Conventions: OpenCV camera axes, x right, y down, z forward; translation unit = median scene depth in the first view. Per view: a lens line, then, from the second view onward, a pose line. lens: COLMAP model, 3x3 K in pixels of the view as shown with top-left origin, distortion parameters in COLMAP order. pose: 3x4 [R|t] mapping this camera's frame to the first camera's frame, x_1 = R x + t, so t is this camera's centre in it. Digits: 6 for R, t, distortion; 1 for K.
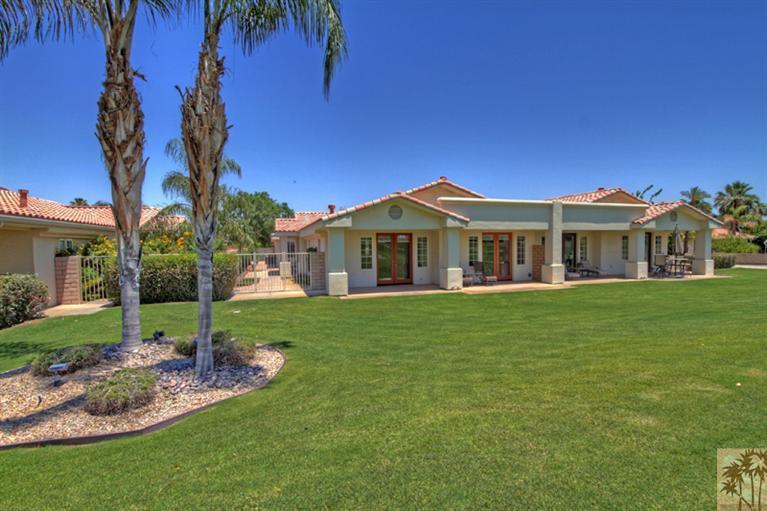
lens RADIAL K [[372.9, 0, 389.5], [0, 372.9, 259.2], [0, 0, 1]] dist [-0.015895, 0.000760]
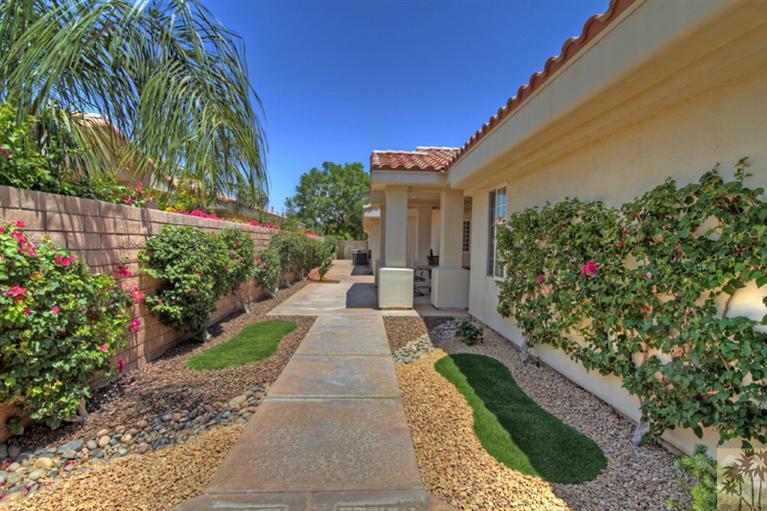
lens RADIAL K [[372.9, 0, 389.5], [0, 372.9, 259.2], [0, 0, 1]] dist [-0.015895, 0.000760]
pose [[0.969868, 0.041343, -0.240099, -0.171695], [-0.042208, 0.999108, 0.001540, 0.001021], [0.239948, 0.008641, 0.970747, 0.566009]]
